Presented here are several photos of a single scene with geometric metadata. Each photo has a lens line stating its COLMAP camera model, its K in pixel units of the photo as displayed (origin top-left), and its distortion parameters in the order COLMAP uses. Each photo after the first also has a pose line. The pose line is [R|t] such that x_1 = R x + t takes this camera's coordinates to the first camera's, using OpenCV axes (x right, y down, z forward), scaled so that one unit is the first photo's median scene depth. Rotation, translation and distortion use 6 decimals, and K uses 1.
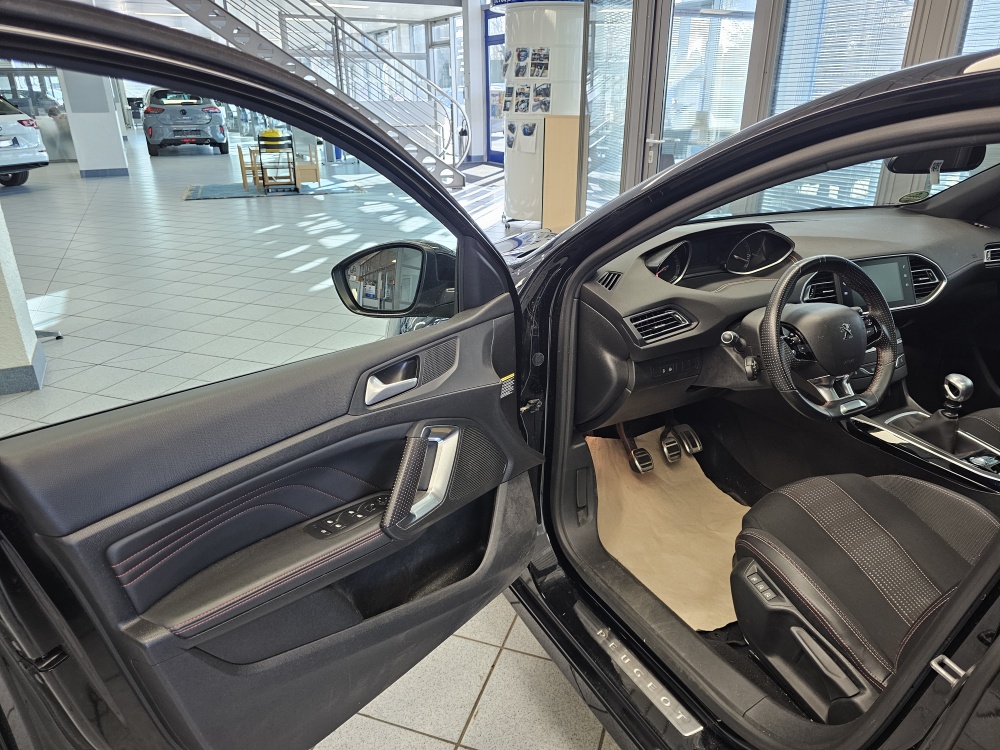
lens RADIAL K [[686.5, 0, 500.0], [0, 686.5, 375.0], [0, 0, 1]] dist [0.051346, -0.049787]
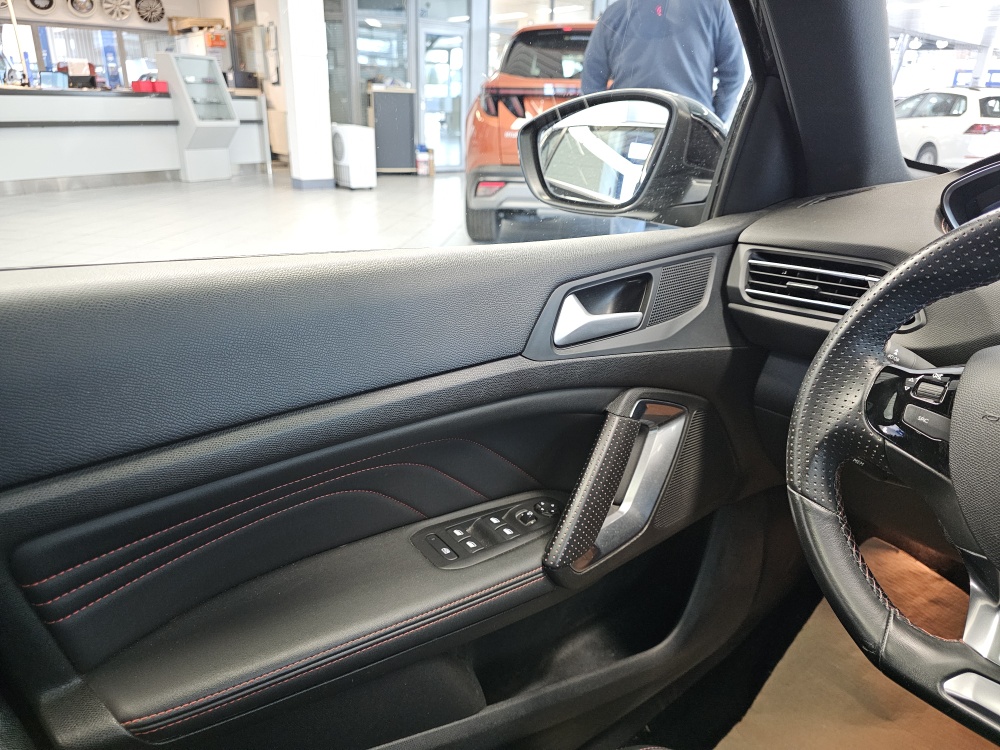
lens RADIAL K [[677.0, 0, 499.1], [0, 677.0, 369.9], [0, 0, 1]] dist [-0.000619, -0.003527]
pose [[0.219495, 0.370243, -0.902631, 0.133183], [-0.400992, 0.877669, 0.262494, -0.012378], [0.889397, 0.304332, 0.341108, 0.141402]]
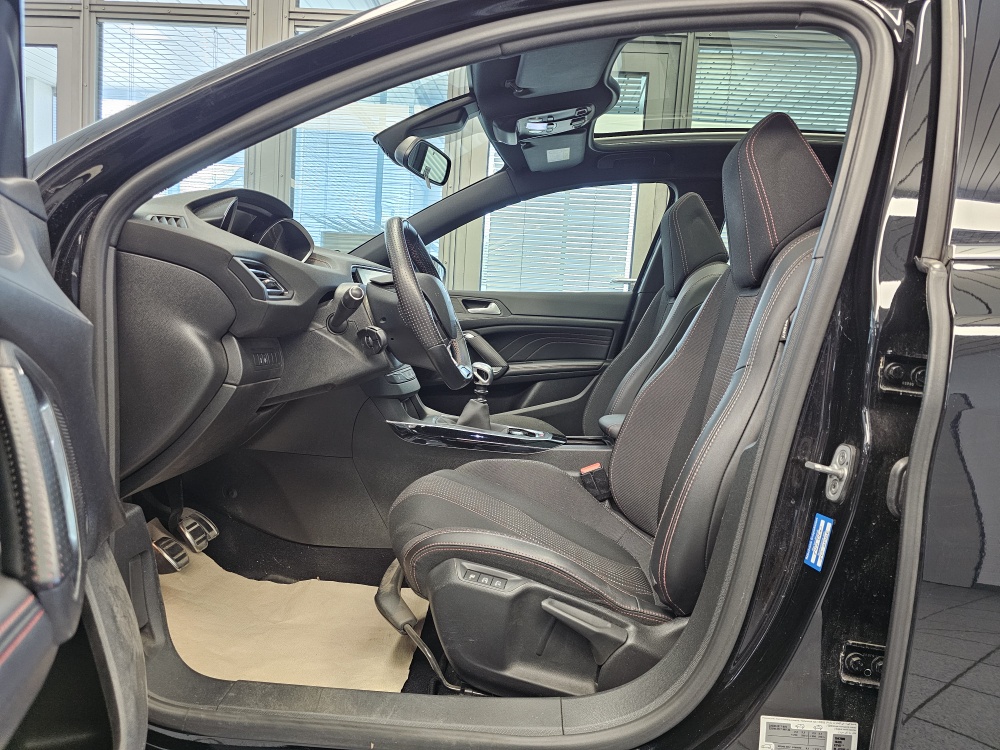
lens RADIAL K [[677.4, 0, 489.5], [0, 677.4, 377.9], [0, 0, 1]] dist [0.051886, -0.059323]
pose [[0.510425, -0.028922, 0.859435, -0.052997], [0.273209, 0.953105, -0.130186, 0.036618], [-0.815367, 0.301256, 0.494391, 0.105359]]
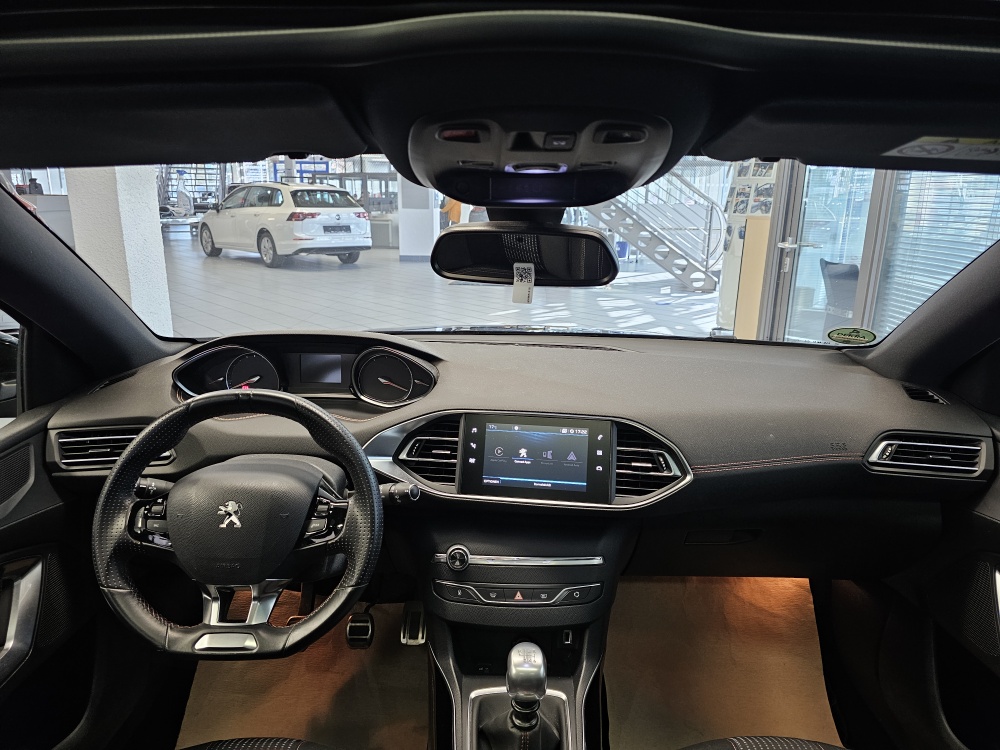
lens RADIAL K [[677.4, 0, 489.5], [0, 677.4, 377.9], [0, 0, 1]] dist [0.051886, -0.059323]
pose [[0.873636, 0.138106, -0.466569, 0.194714], [-0.198064, 0.976775, -0.081740, -0.035625], [0.444444, 0.163821, 0.880700, 0.111948]]
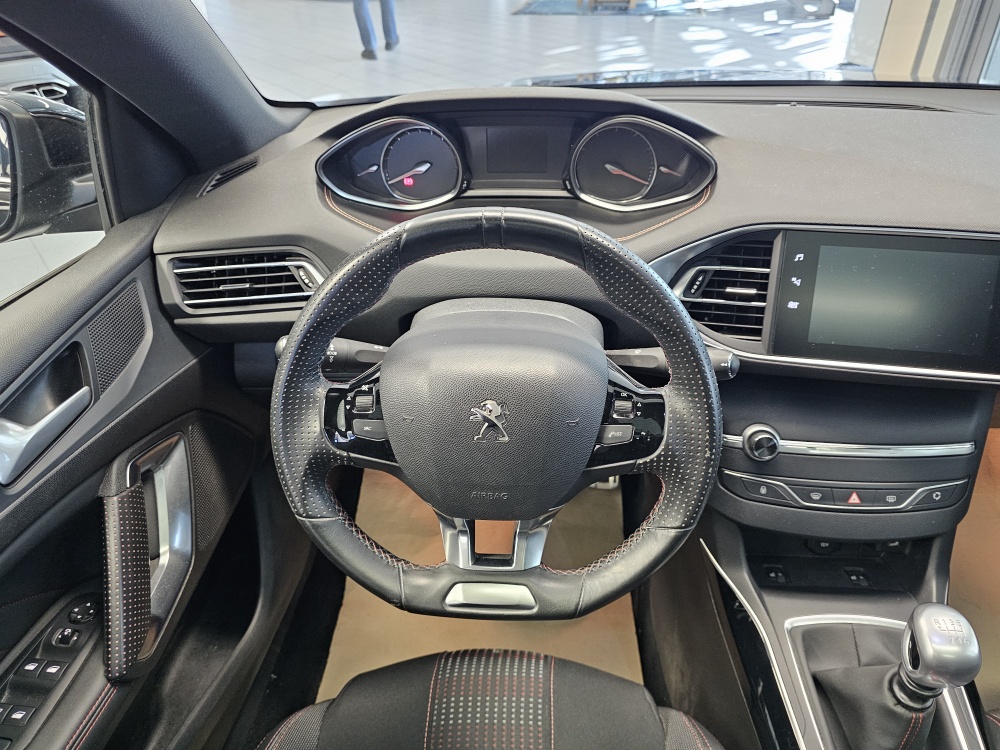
lens RADIAL K [[673.1, 0, 492.8], [0, 673.1, 364.4], [0, 0, 1]] dist [0.052574, -0.047801]
pose [[0.847562, 0.290071, -0.444407, 0.132530], [-0.189927, 0.947734, 0.256376, -0.037913], [0.495547, -0.132890, 0.858355, 0.139336]]
